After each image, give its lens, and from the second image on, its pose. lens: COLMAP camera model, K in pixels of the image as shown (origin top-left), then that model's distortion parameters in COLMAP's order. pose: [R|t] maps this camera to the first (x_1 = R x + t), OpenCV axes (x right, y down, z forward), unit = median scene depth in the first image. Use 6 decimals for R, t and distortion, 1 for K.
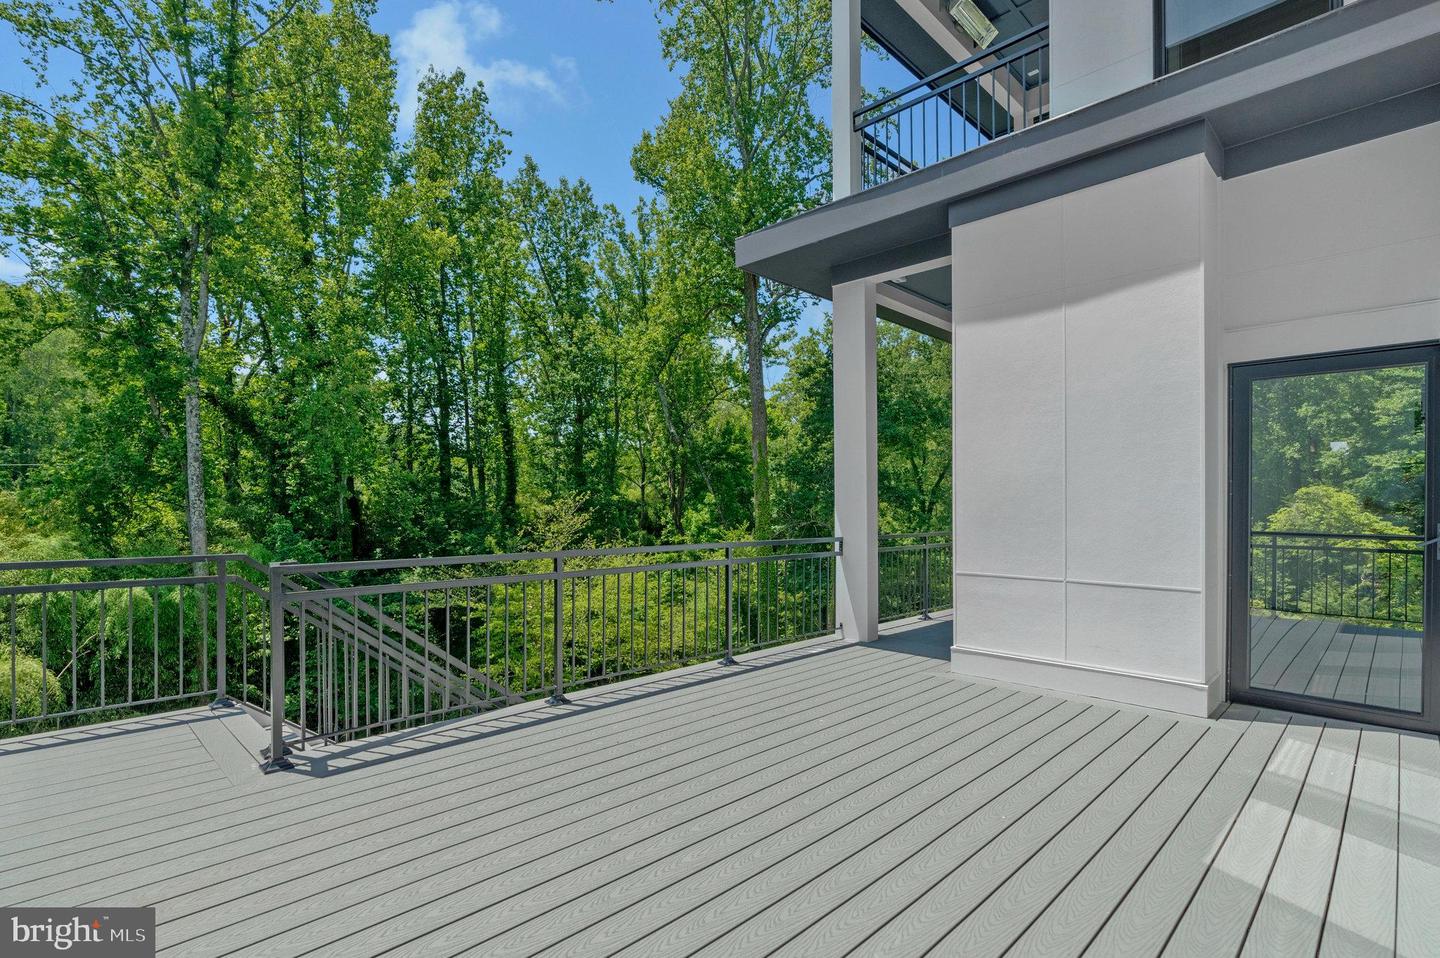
lens RADIAL K [[669.5, 0, 719.1], [0, 669.5, 488.0], [0, 0, 1]] dist [-0.004367, 0.002146]
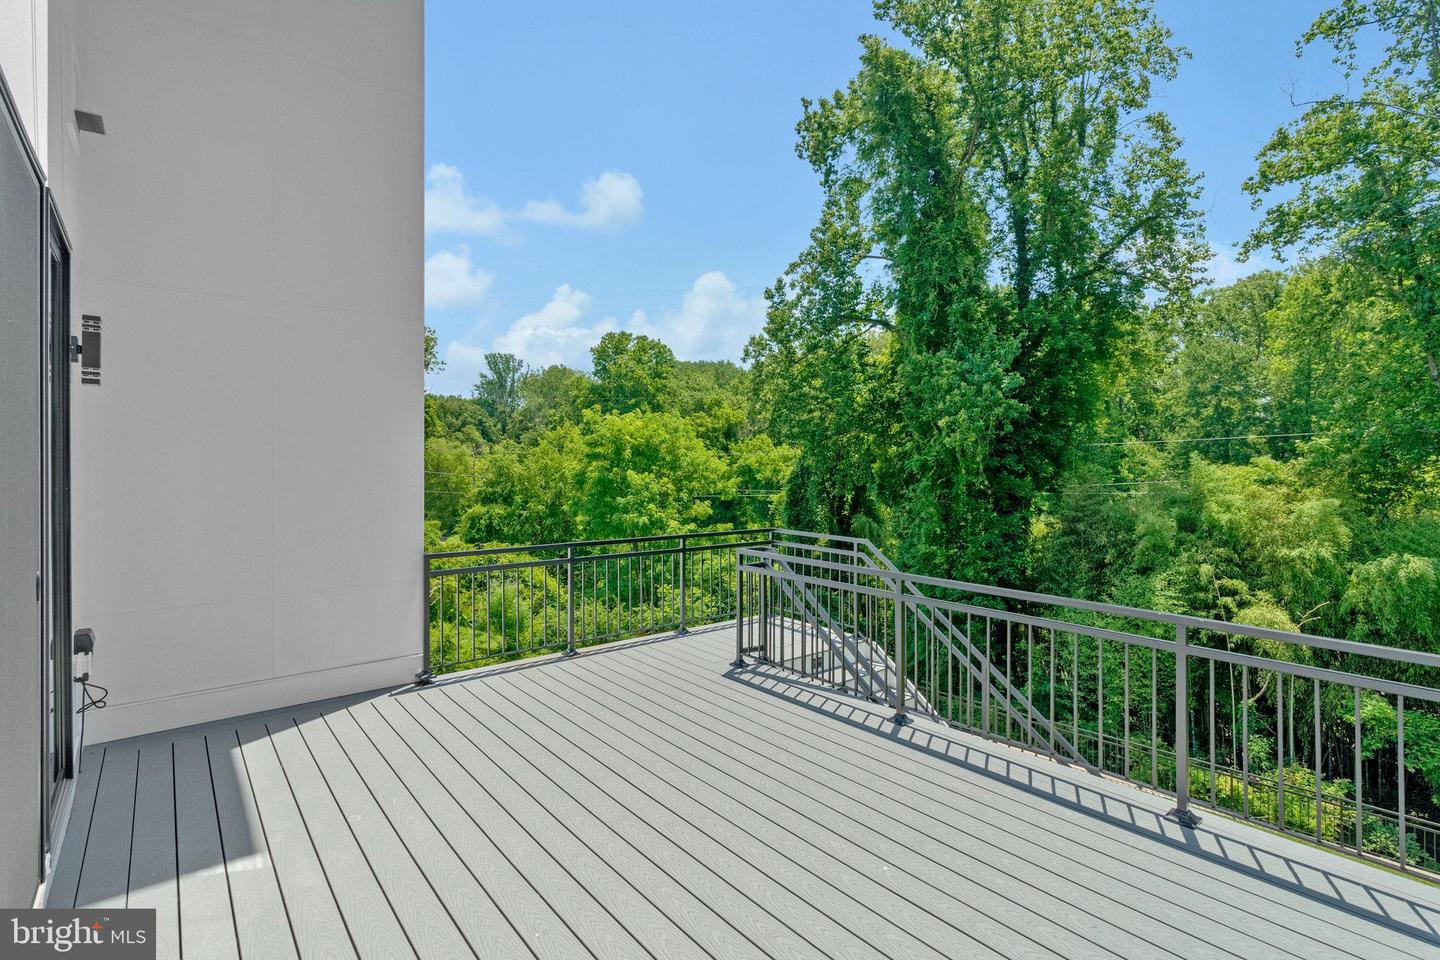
lens RADIAL K [[675.7, 0, 725.4], [0, 675.7, 462.8], [0, 0, 1]] dist [-0.003296, -0.000784]
pose [[-0.063889, -0.002469, -0.997954, 0.989246], [0.016850, 0.999852, -0.003553, -0.086264], [0.997815, -0.017043, -0.063838, 1.010564]]
